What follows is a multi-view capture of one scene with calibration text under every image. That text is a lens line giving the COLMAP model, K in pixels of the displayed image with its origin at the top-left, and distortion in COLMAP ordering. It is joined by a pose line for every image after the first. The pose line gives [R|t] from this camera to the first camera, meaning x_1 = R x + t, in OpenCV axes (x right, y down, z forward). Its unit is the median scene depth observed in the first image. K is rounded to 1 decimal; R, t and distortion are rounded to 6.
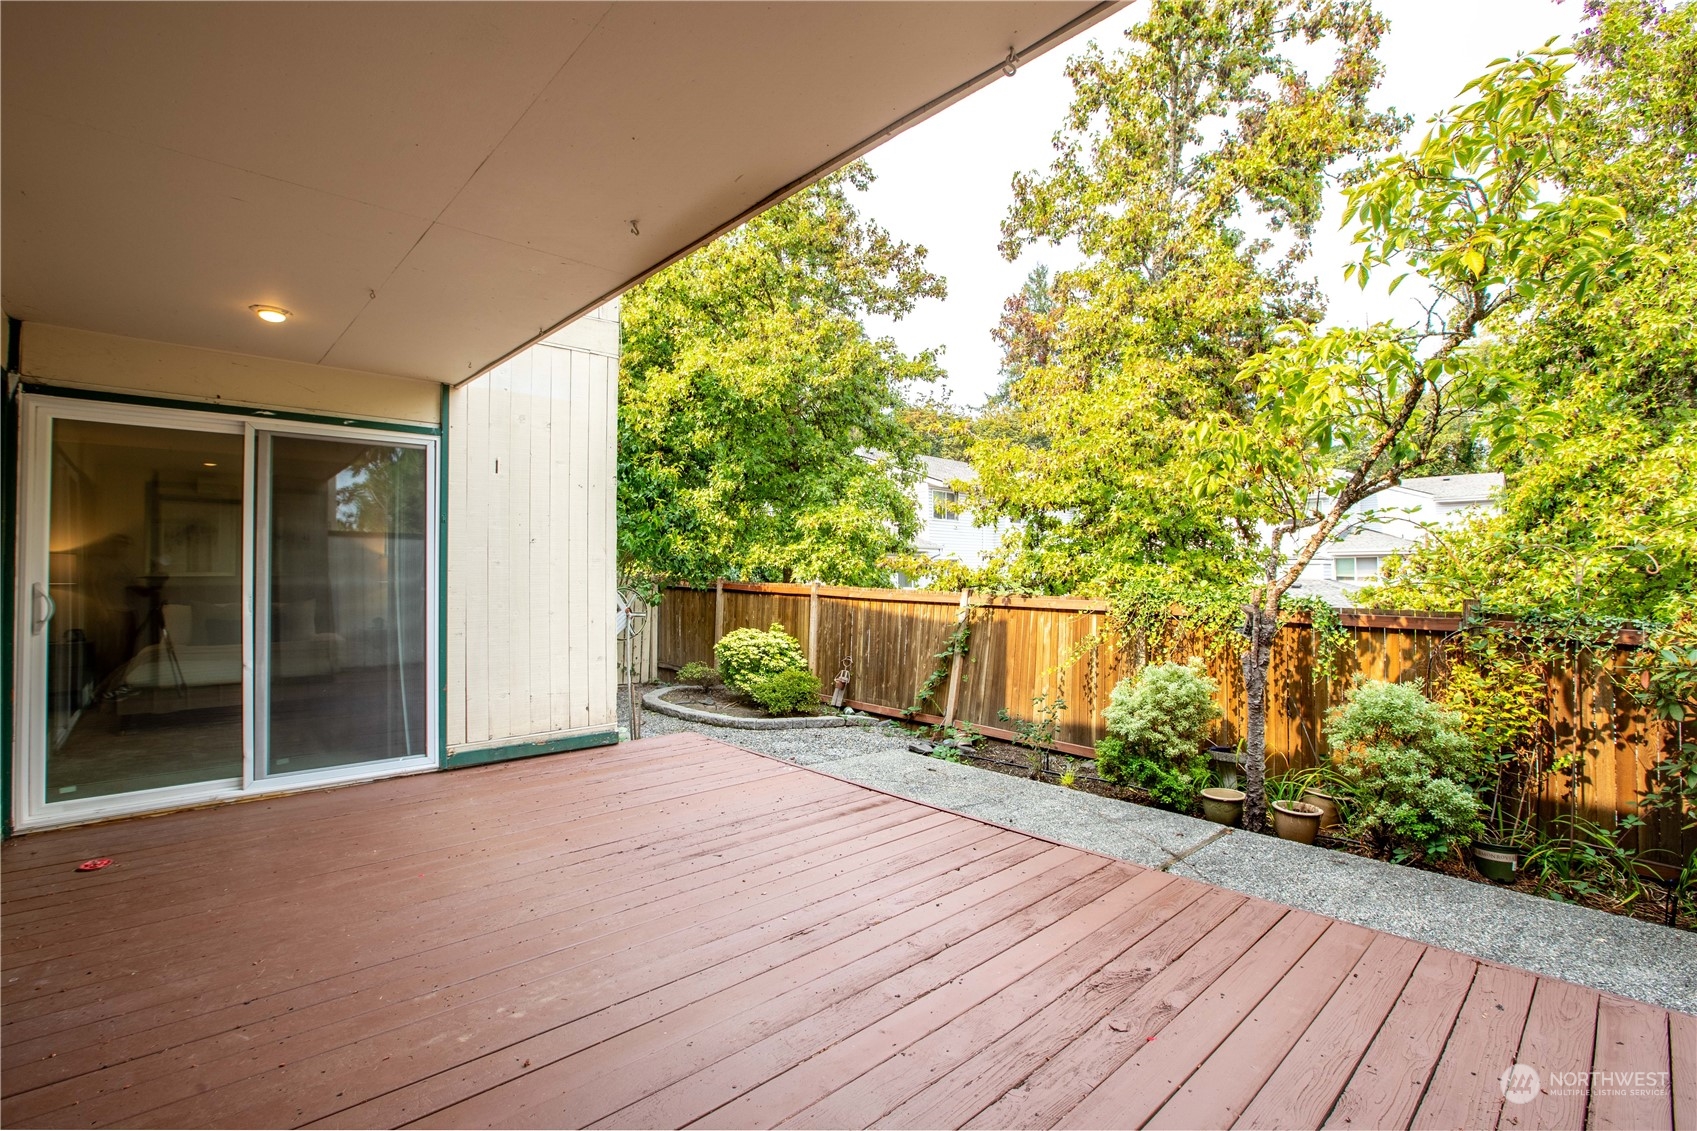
lens RADIAL K [[782.2, 0, 840.5], [0, 782.2, 558.8], [0, 0, 1]] dist [-0.050723, 0.014515]
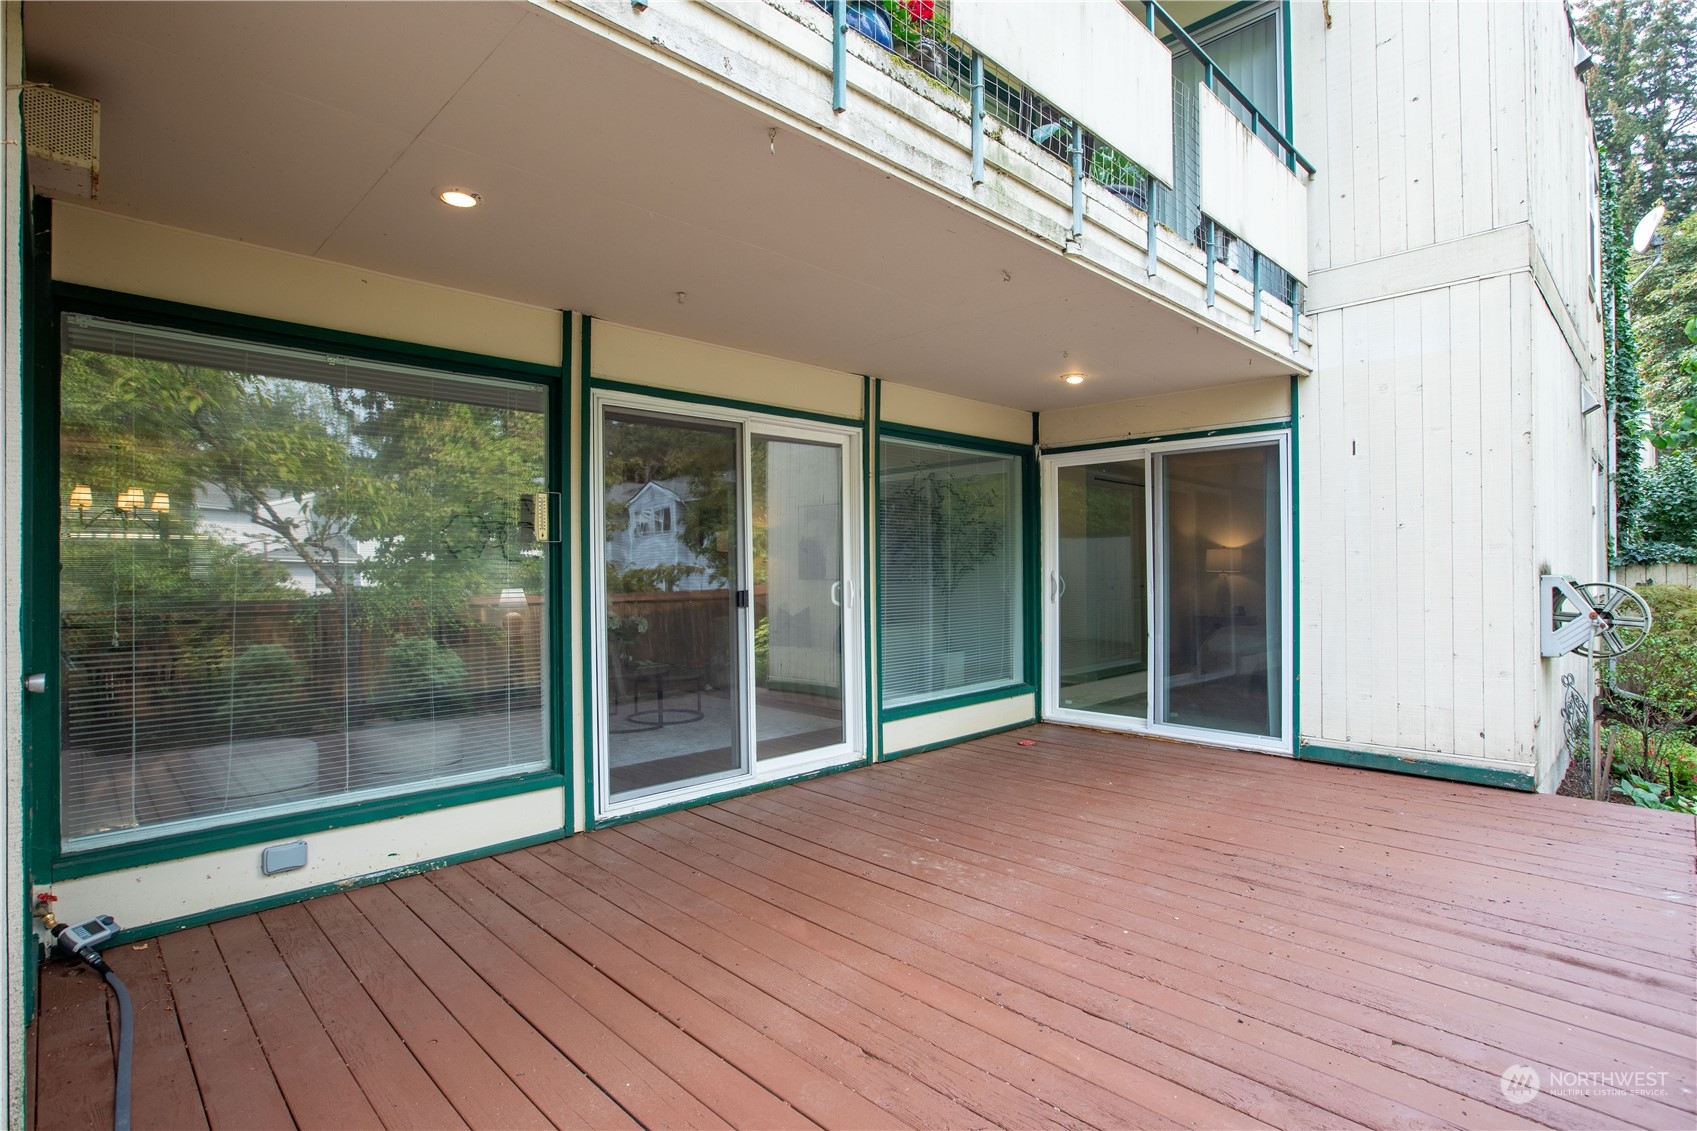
lens RADIAL K [[844.9, 0, 865.5], [0, 844.9, 571.4], [0, 0, 1]] dist [-0.031473, 0.011139]
pose [[0.041423, 0.007549, -0.999113, 0.469302], [0.023557, 0.999686, 0.008530, 0.005422], [0.998864, -0.023889, 0.041232, 0.331564]]
